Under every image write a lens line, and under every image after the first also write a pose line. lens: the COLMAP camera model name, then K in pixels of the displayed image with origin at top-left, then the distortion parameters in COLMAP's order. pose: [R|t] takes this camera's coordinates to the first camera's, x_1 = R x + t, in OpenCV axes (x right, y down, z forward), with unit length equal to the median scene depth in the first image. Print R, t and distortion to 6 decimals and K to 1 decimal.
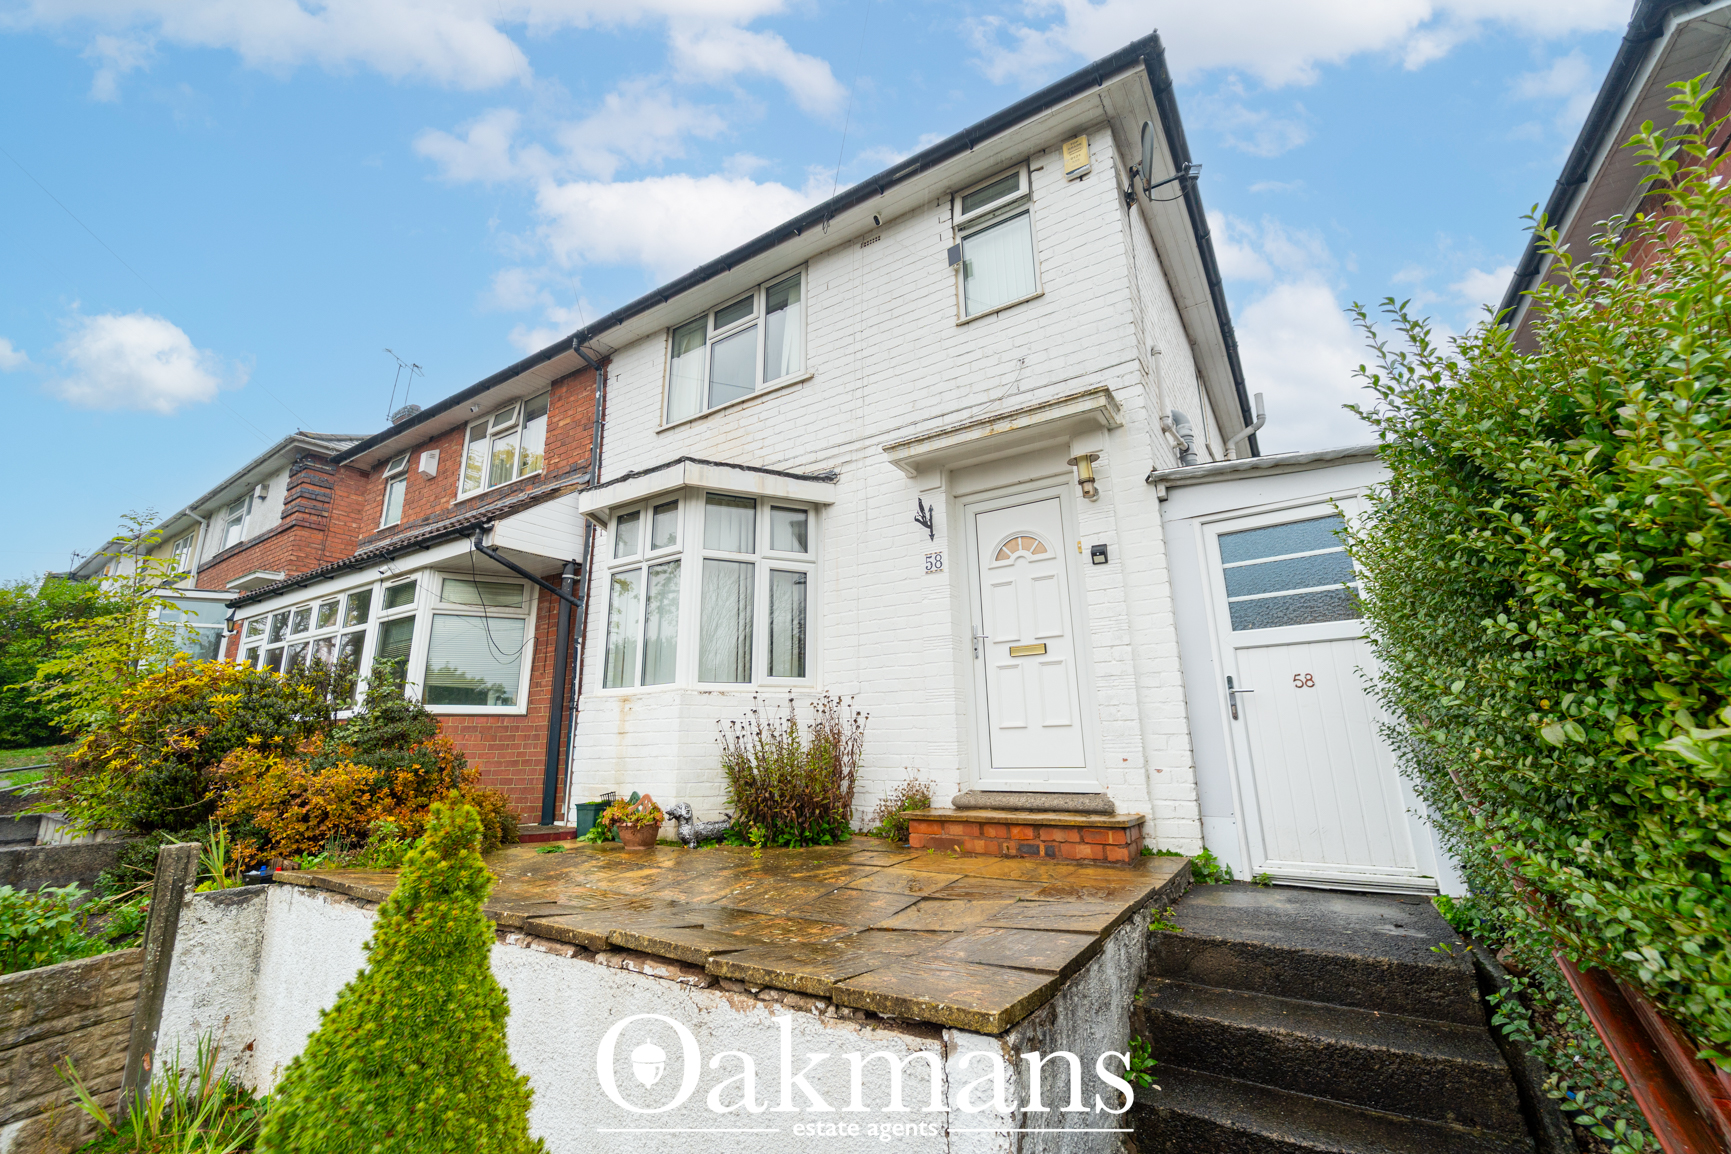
lens RADIAL K [[693.3, 0, 860.9], [0, 693.3, 566.5], [0, 0, 1]] dist [0.006632, -0.004993]
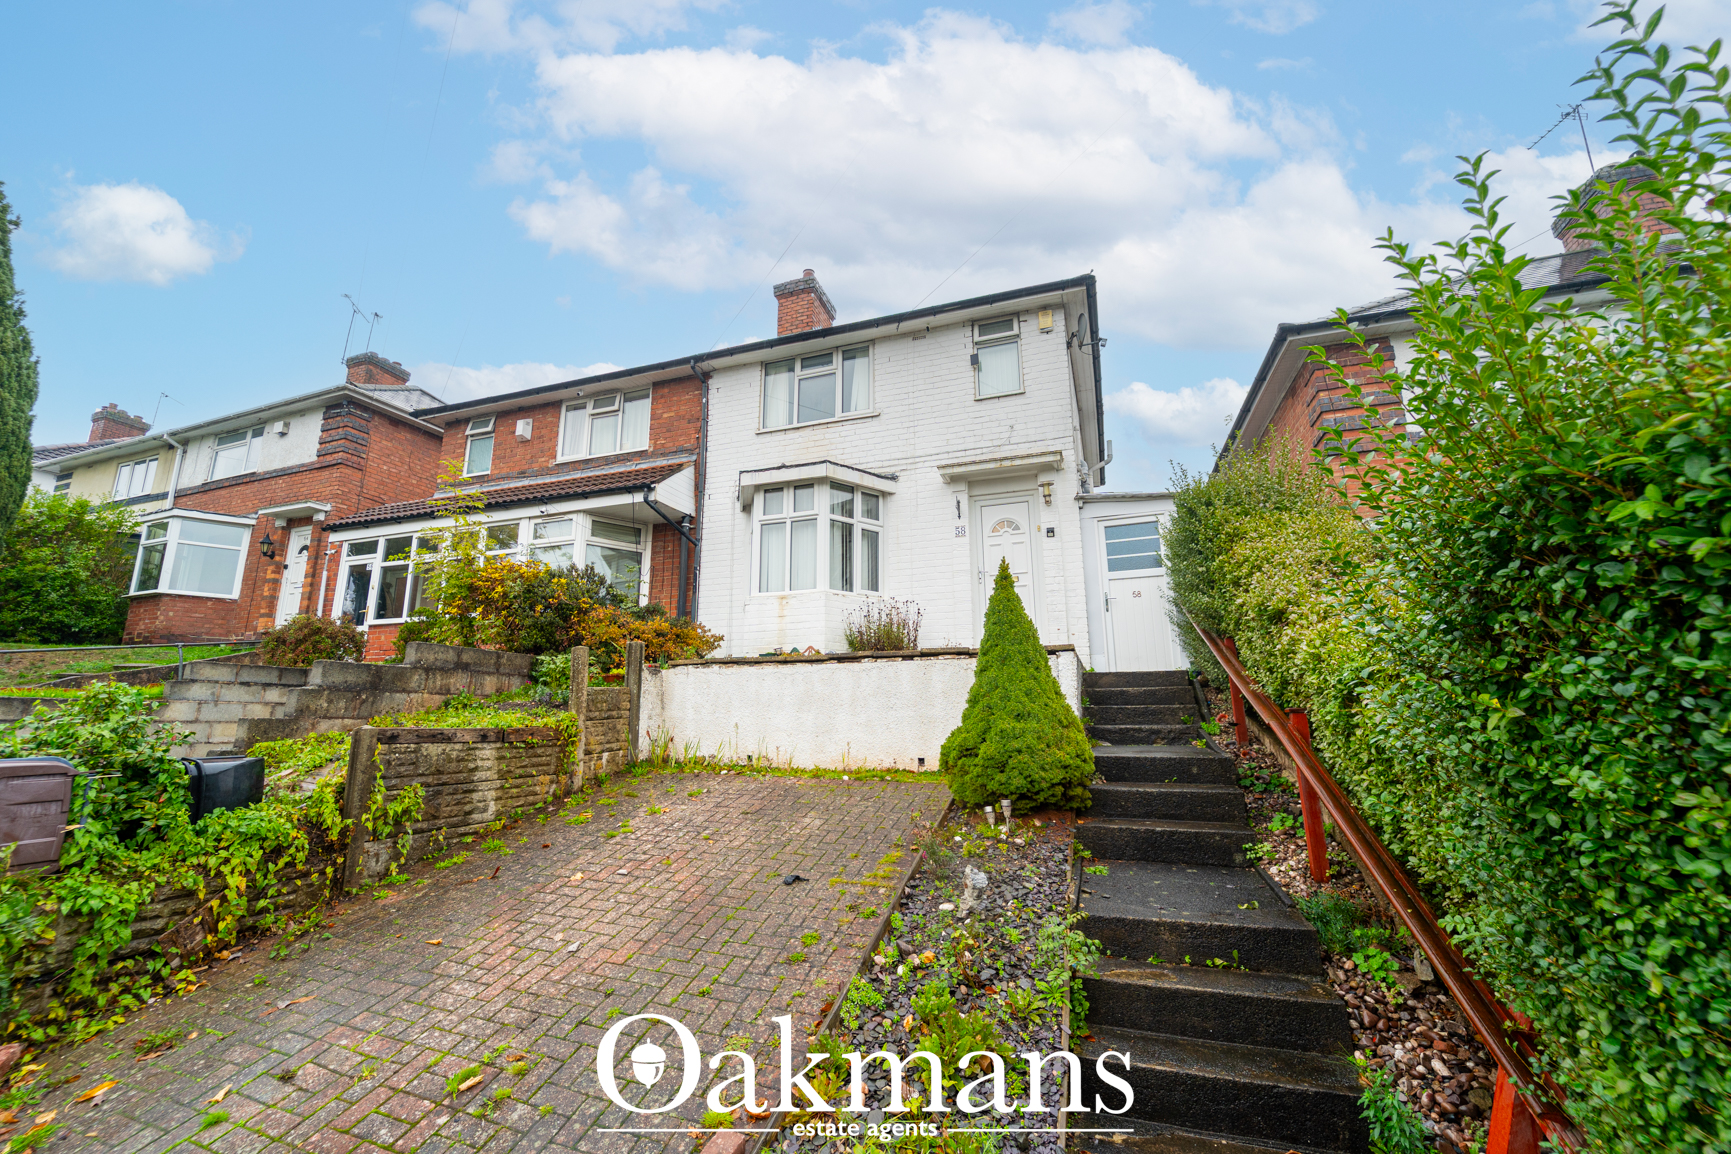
lens RADIAL K [[704.4, 0, 861.7], [0, 704.4, 566.2], [0, 0, 1]] dist [0.007563, -0.003687]
pose [[0.971608, 0.062502, 0.228193, -0.536323], [-0.068088, 0.997540, 0.016683, 0.069202], [-0.226589, -0.031747, 0.973473, -0.722579]]
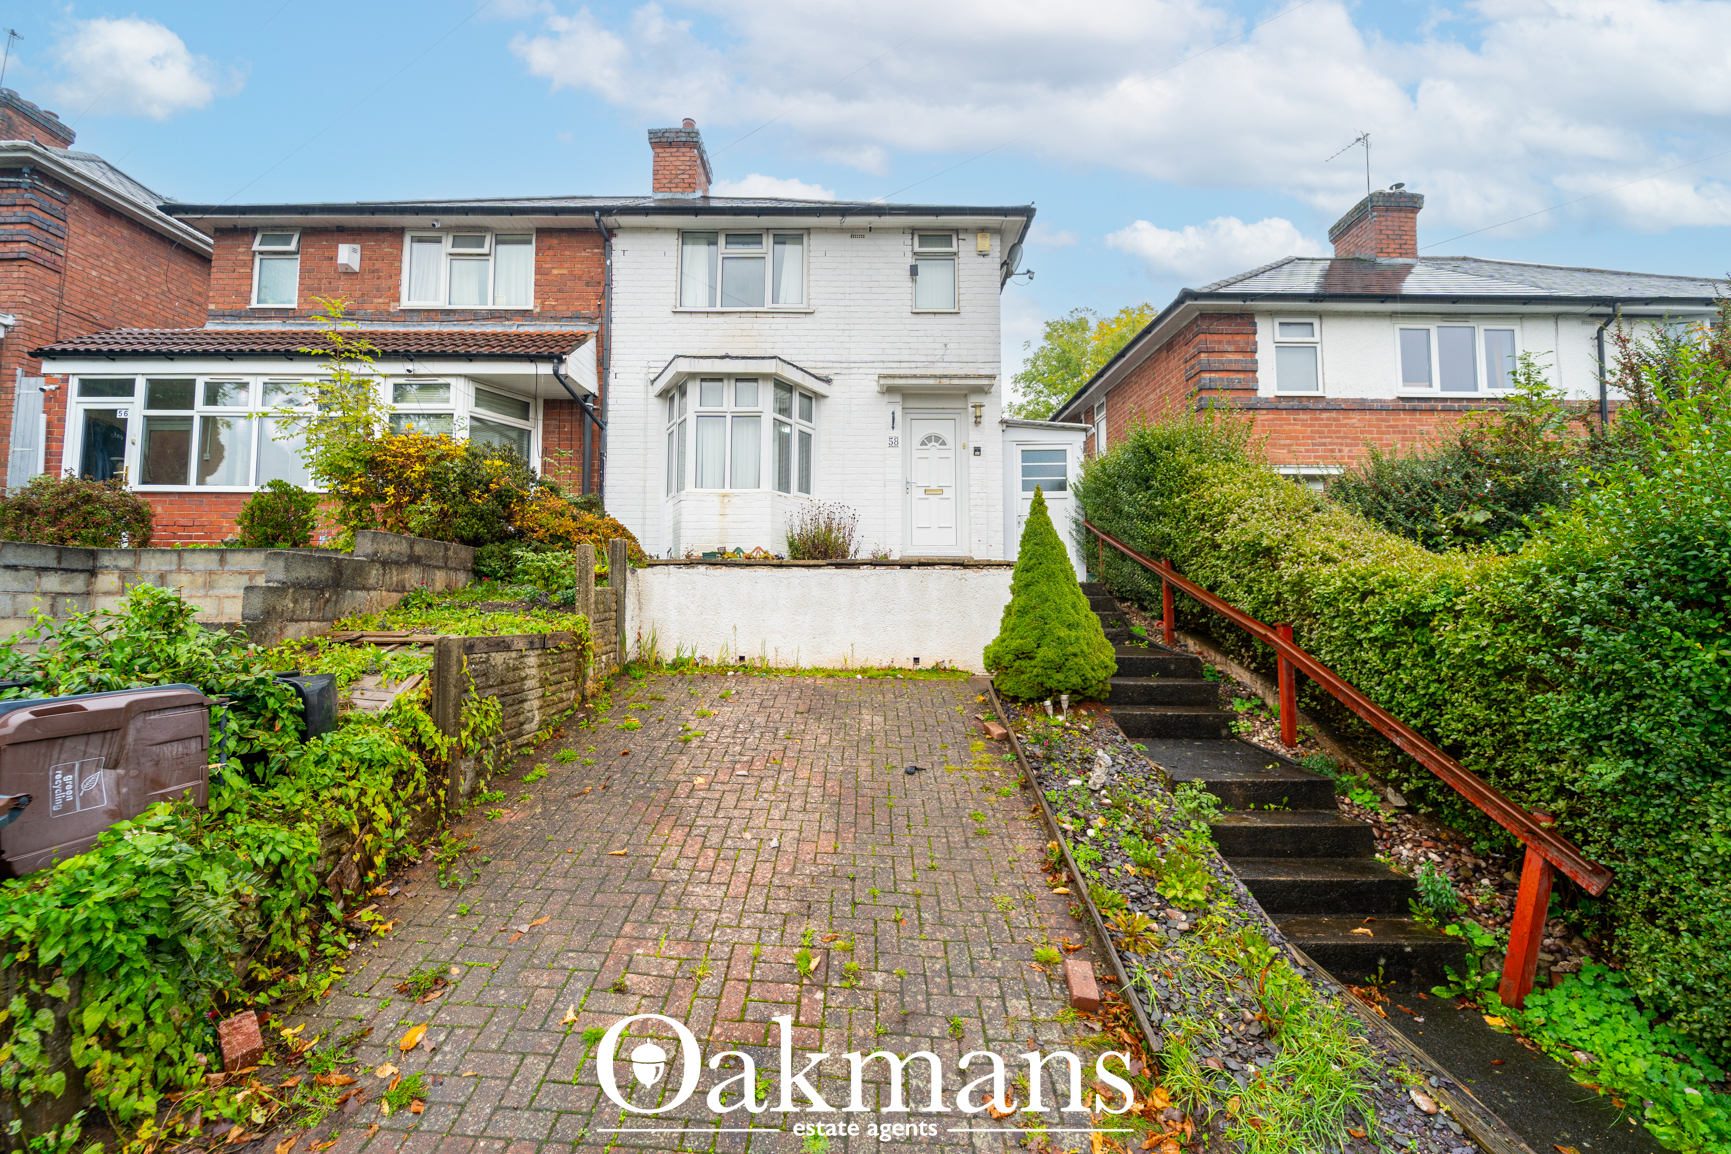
lens RADIAL K [[704.4, 0, 861.7], [0, 704.4, 566.2], [0, 0, 1]] dist [0.007563, -0.003687]
pose [[0.837448, 0.054700, 0.543773, -0.949069], [-0.150547, 0.979573, 0.133315, 0.079129], [-0.525372, -0.193508, 0.828576, -0.600296]]
